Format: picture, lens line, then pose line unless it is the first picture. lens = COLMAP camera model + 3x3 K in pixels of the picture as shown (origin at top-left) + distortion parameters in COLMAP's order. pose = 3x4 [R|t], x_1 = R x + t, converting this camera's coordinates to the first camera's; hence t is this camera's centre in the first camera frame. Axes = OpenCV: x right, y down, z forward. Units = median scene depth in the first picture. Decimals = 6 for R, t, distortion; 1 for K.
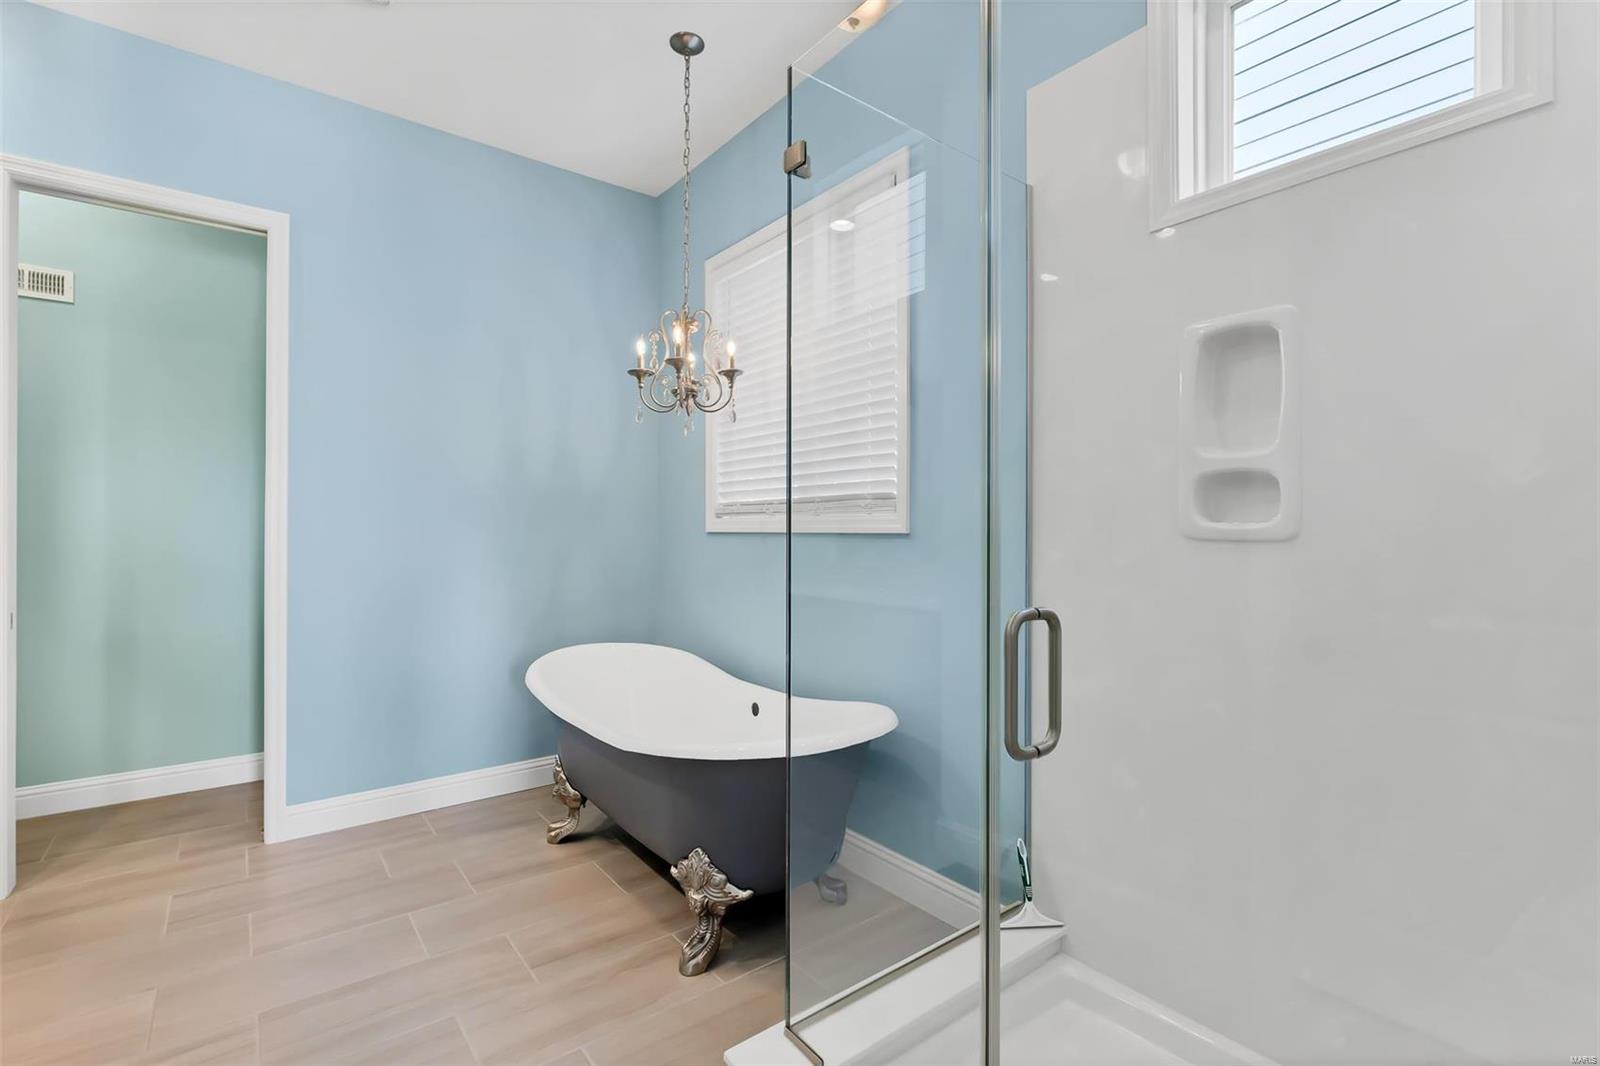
lens RADIAL K [[705.9, 0, 793.9], [0, 705.9, 529.3], [0, 0, 1]] dist [-0.004860, -0.002327]
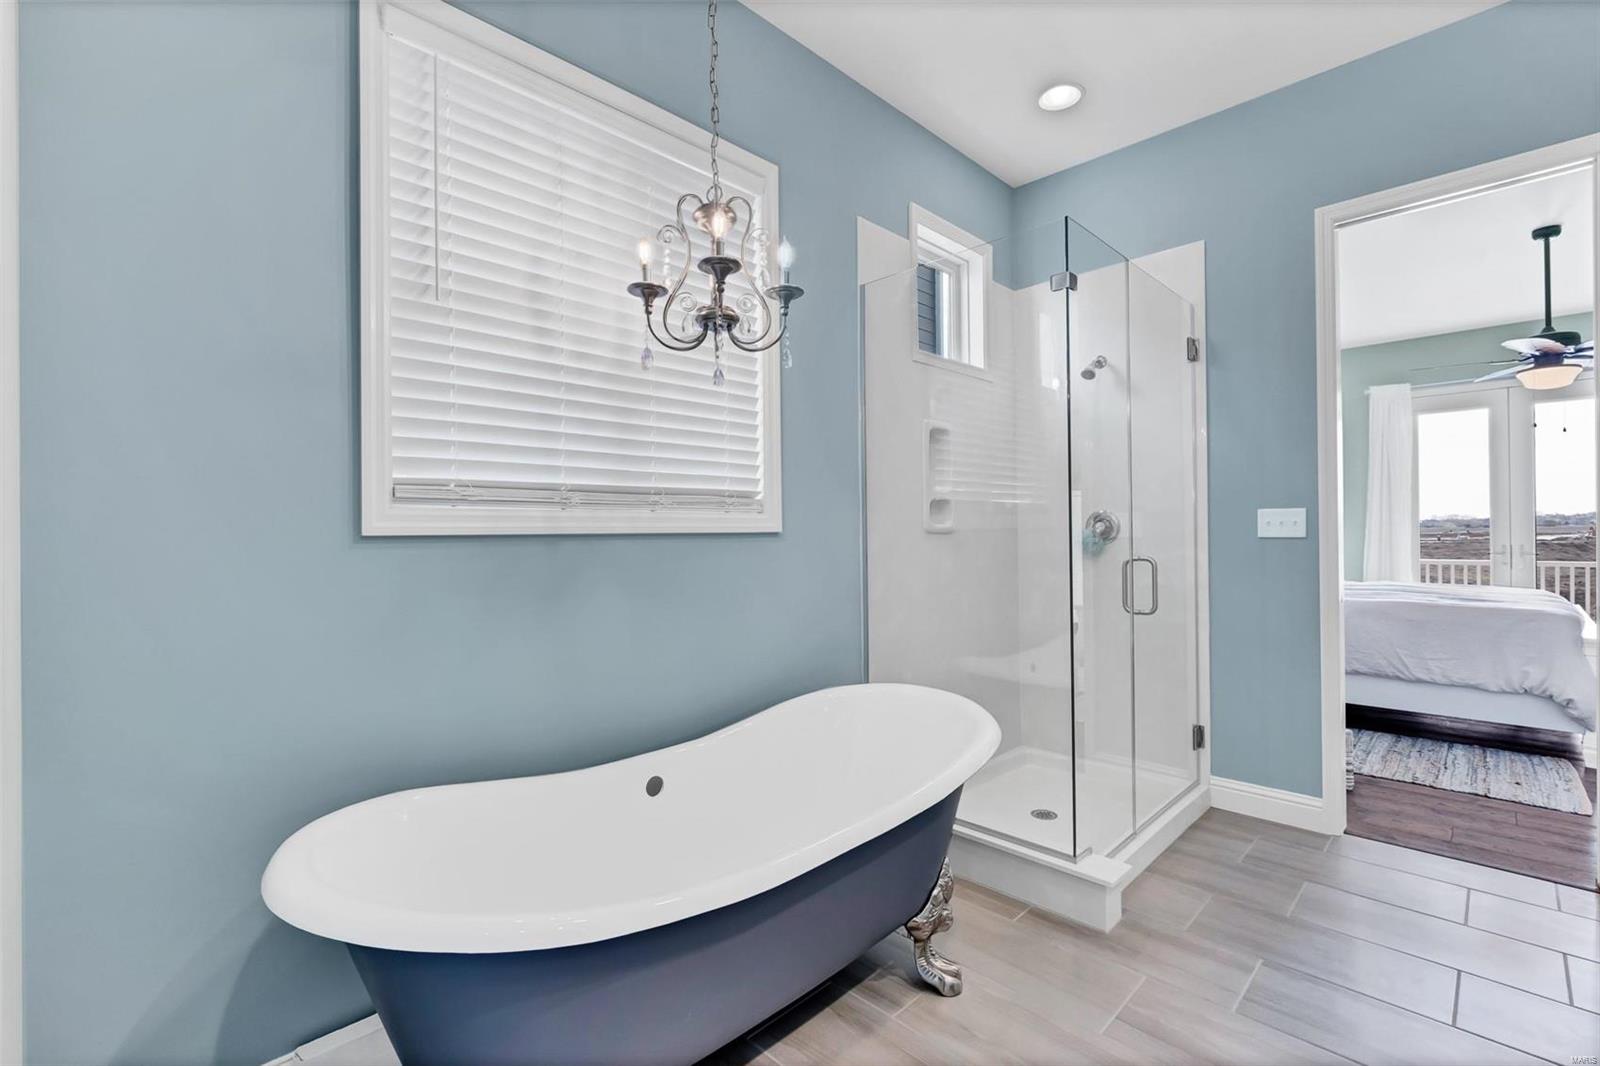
lens RADIAL K [[705.9, 0, 796.8], [0, 705.9, 530.8], [0, 0, 1]] dist [-0.004860, -0.002327]
pose [[-0.116929, -0.000225, 0.993140, -0.823668], [0.006152, 0.999981, 0.000950, 0.002481], [-0.993121, 0.006221, -0.116926, 1.012289]]
